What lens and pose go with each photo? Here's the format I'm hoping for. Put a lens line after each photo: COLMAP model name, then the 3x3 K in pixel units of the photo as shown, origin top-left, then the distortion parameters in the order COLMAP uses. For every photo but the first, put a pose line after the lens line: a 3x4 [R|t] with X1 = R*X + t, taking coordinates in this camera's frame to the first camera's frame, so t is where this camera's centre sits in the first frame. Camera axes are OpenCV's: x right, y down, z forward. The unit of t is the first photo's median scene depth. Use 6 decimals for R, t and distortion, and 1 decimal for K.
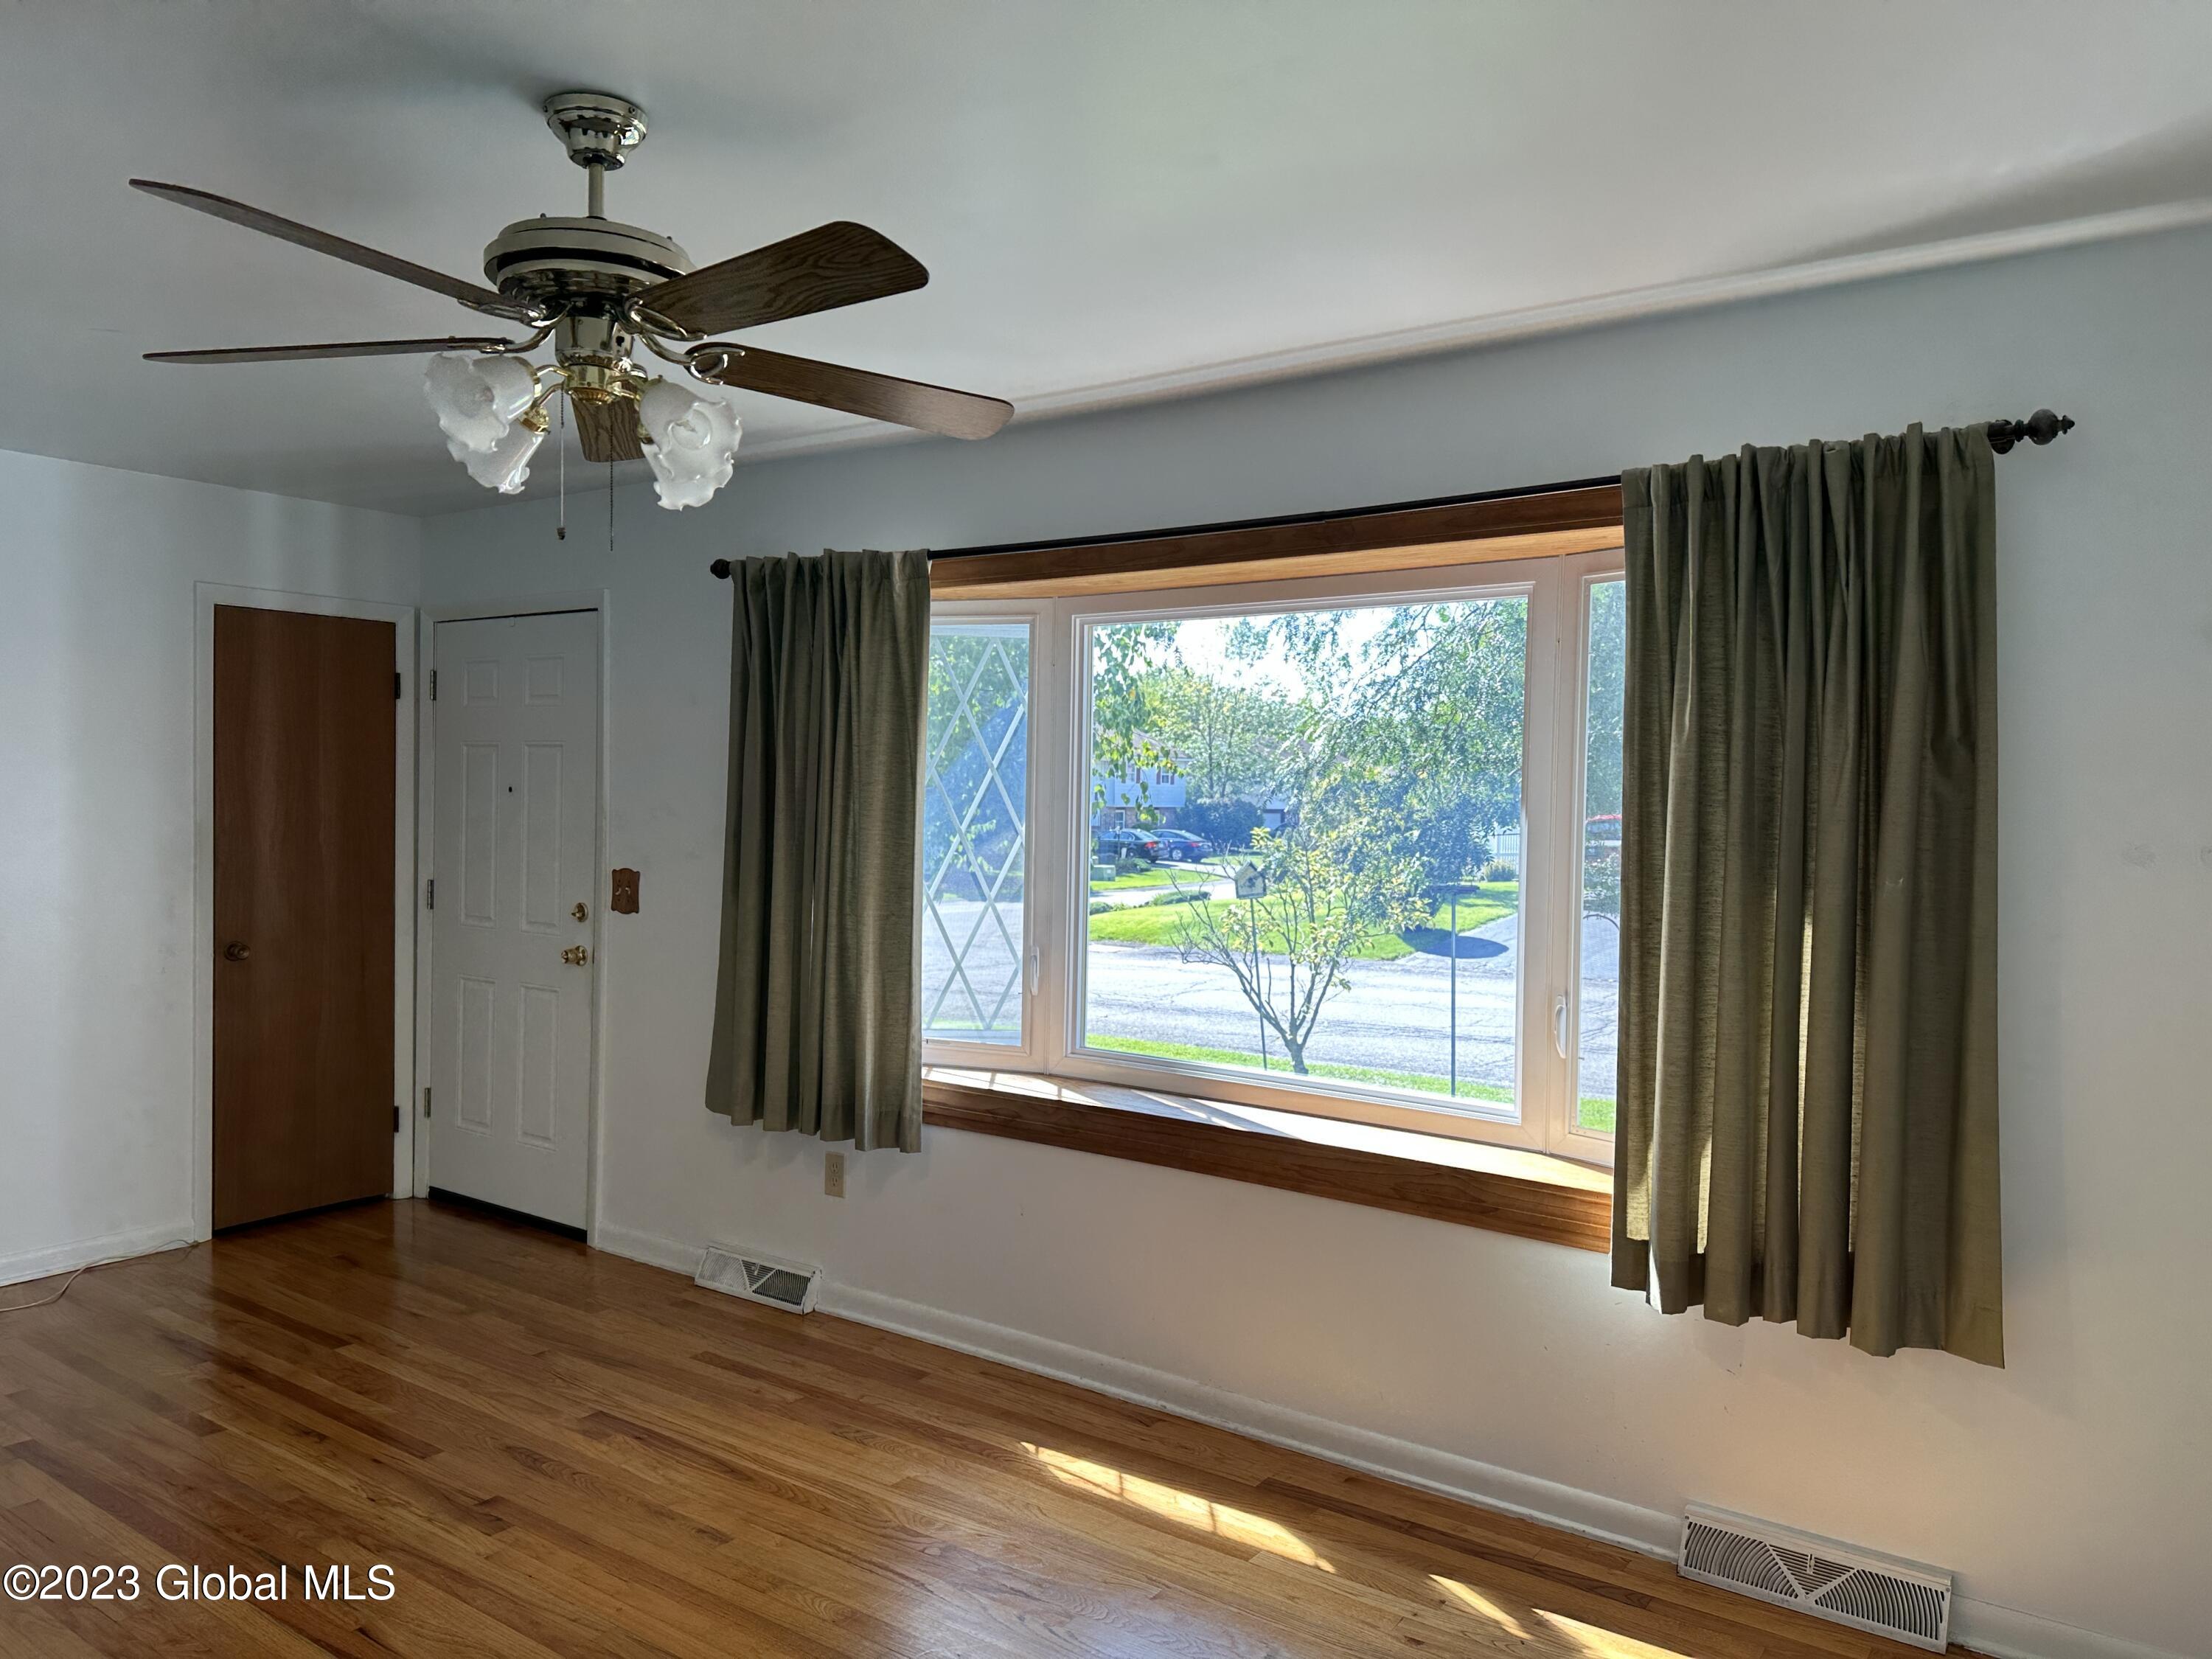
lens RADIAL K [[1687.2, 0, 1095.8], [0, 1687.2, 802.0], [0, 0, 1]] dist [0.226574, -0.006899]
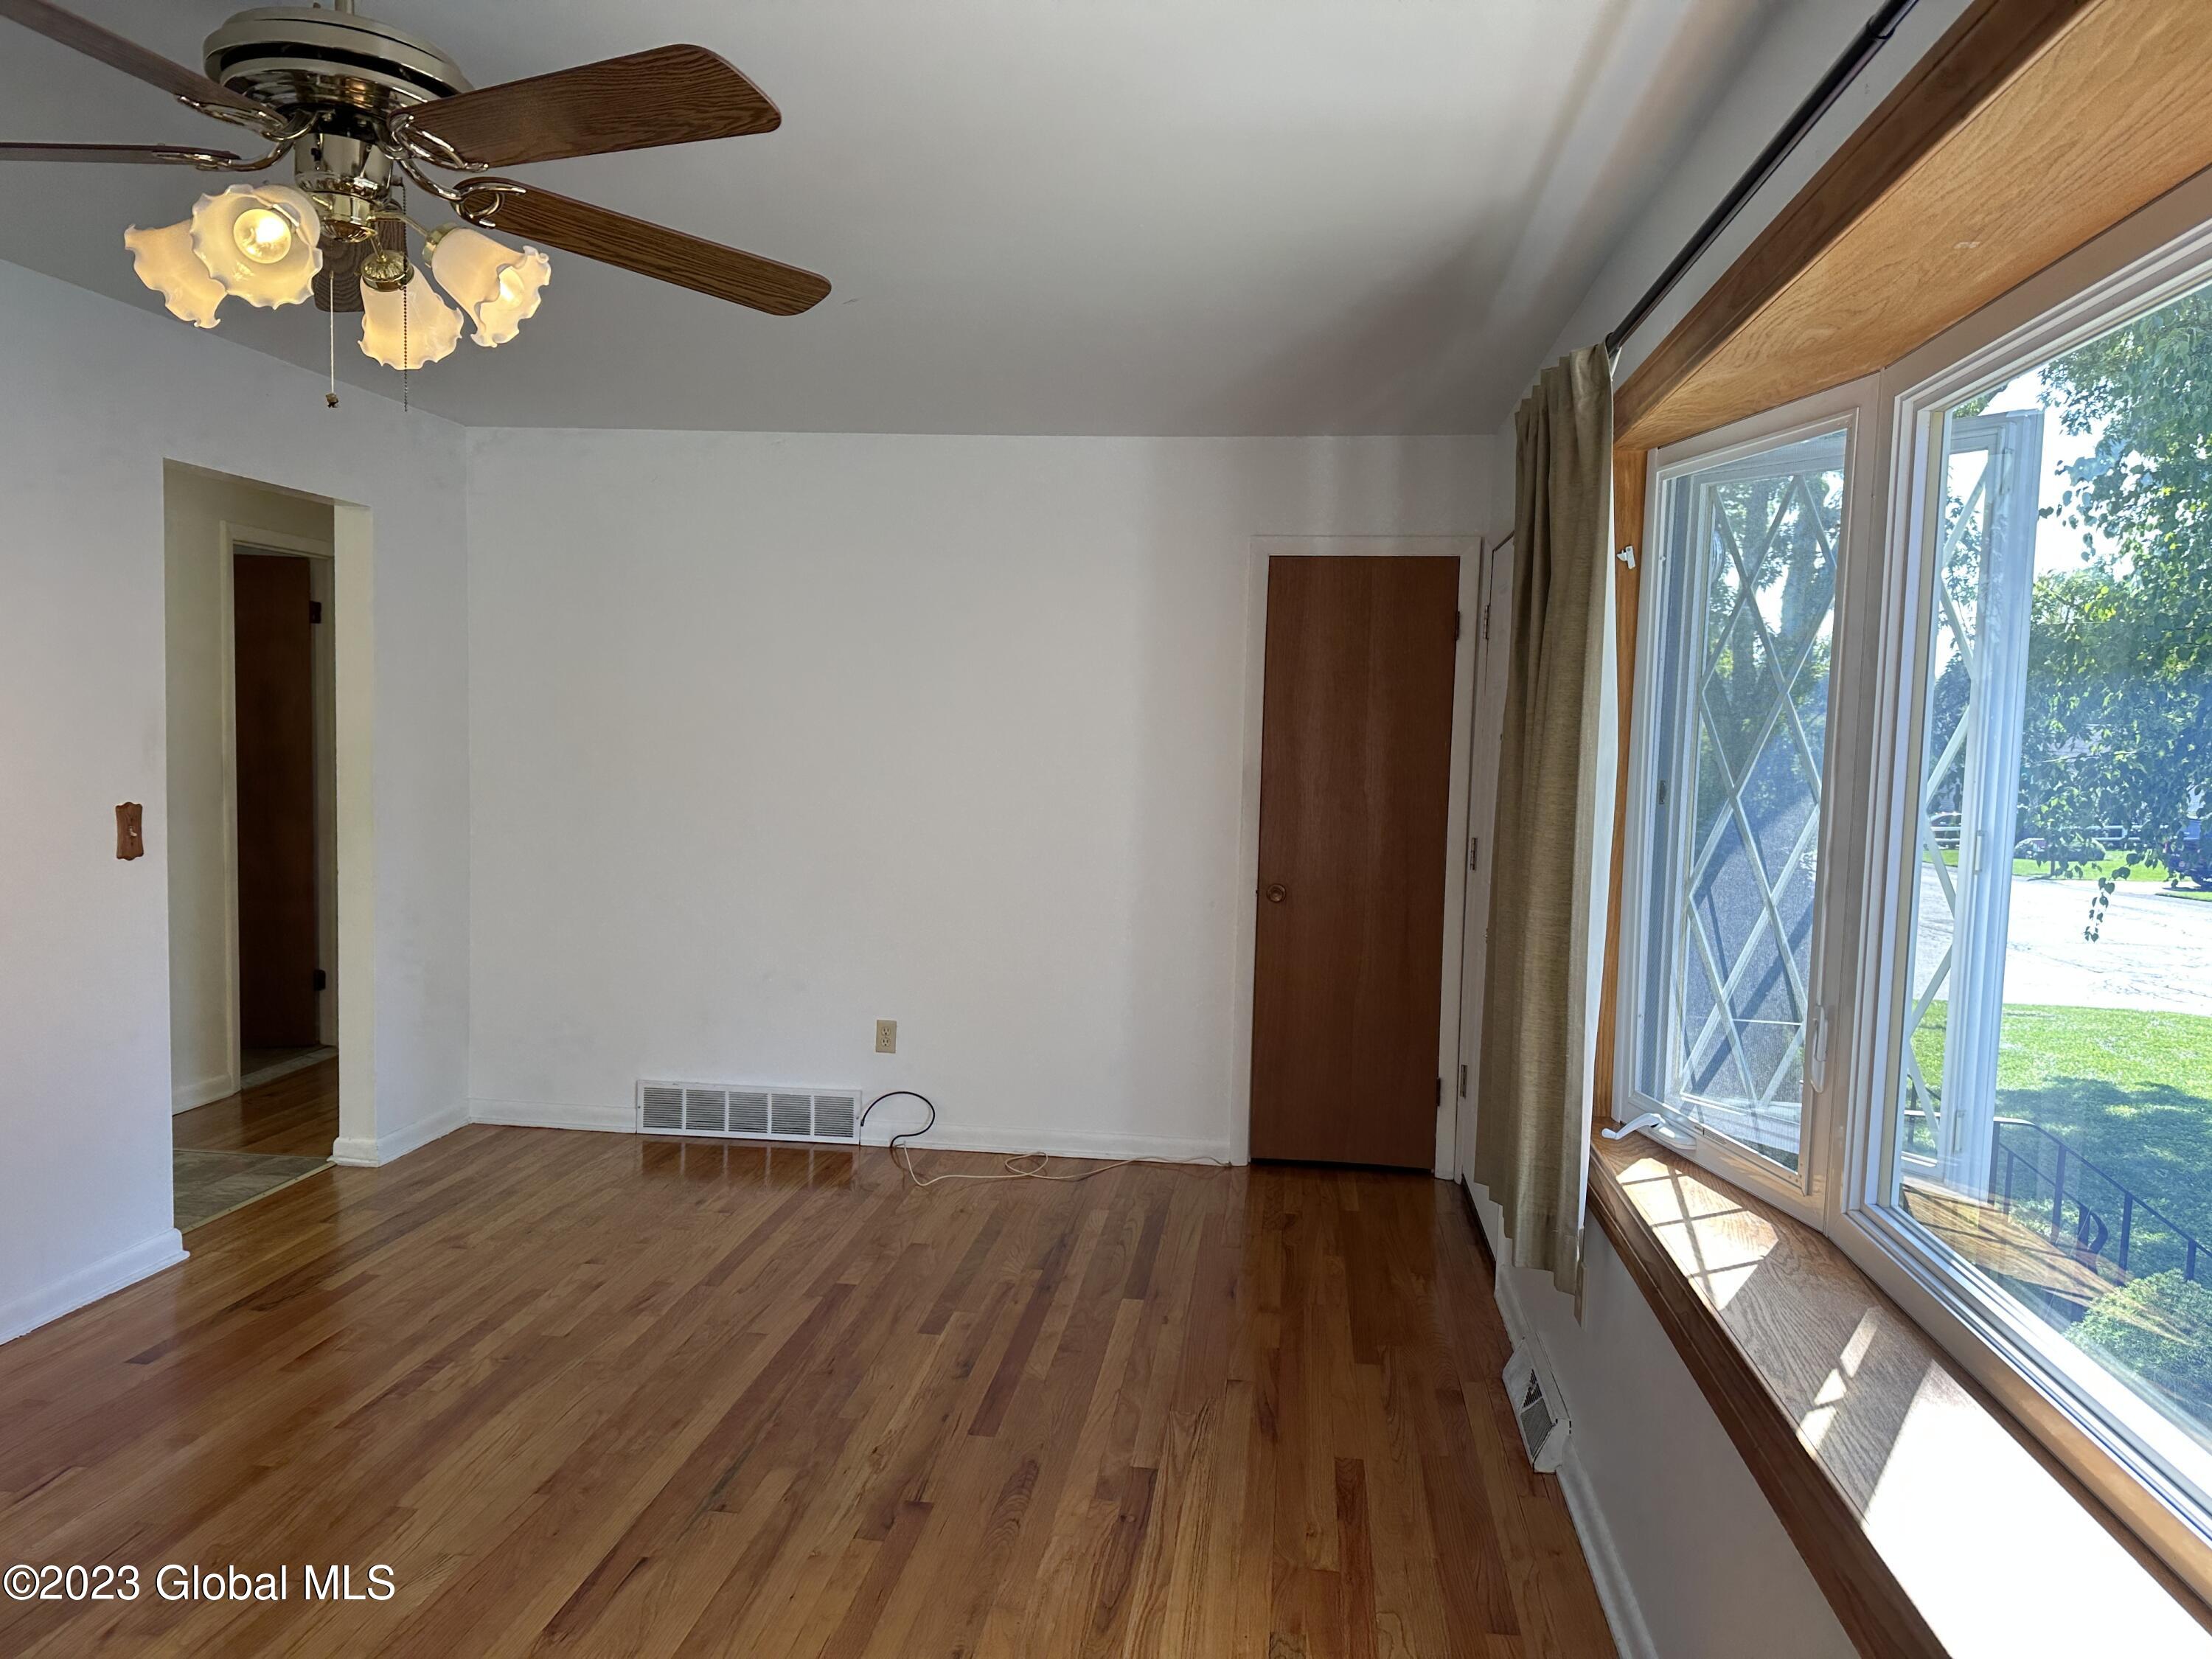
lens RADIAL K [[1687.2, 0, 1095.8], [0, 1687.2, 802.0], [0, 0, 1]] dist [0.226574, -0.006899]
pose [[0.511529, 0.038423, -0.858406, 0.338080], [-0.022604, 0.999256, 0.031258, 0.003159], [0.858969, 0.003414, 0.512017, 0.461208]]
